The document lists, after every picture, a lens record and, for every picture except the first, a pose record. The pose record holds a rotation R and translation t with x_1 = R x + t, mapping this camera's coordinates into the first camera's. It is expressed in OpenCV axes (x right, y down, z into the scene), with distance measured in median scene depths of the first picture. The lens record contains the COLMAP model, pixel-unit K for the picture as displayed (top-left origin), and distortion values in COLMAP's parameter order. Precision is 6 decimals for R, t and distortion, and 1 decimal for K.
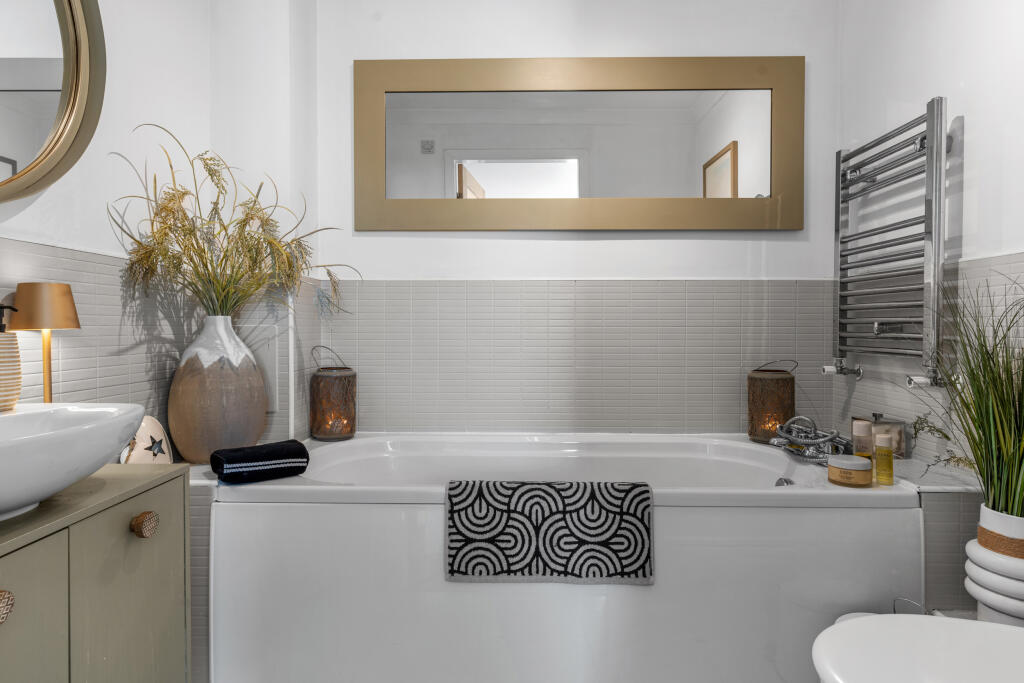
lens RADIAL K [[557.6, 0, 511.2], [0, 557.6, 338.0], [0, 0, 1]] dist [-0.000319, -0.000056]
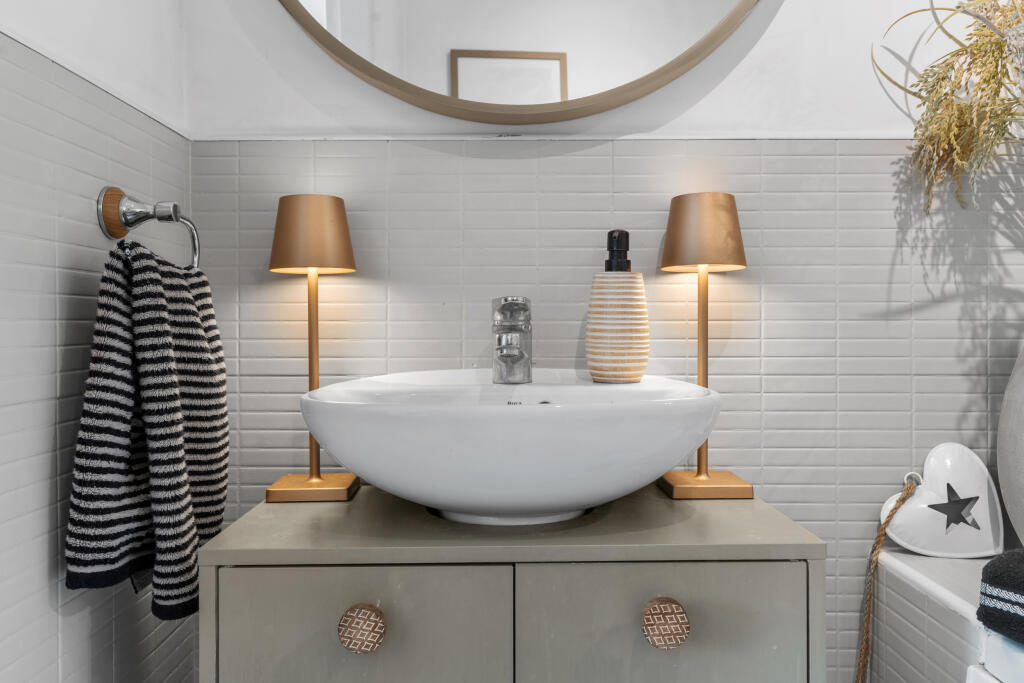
lens RADIAL K [[796.9, 0, 511.8], [0, 796.9, 338.9], [0, 0, 1]] dist [-0.002243, 0.000162]
pose [[0.022570, 0.002011, -0.999743, 0.056315], [-0.020846, 0.999782, 0.001541, 0.053722], [0.999528, 0.020806, 0.022607, 0.597311]]
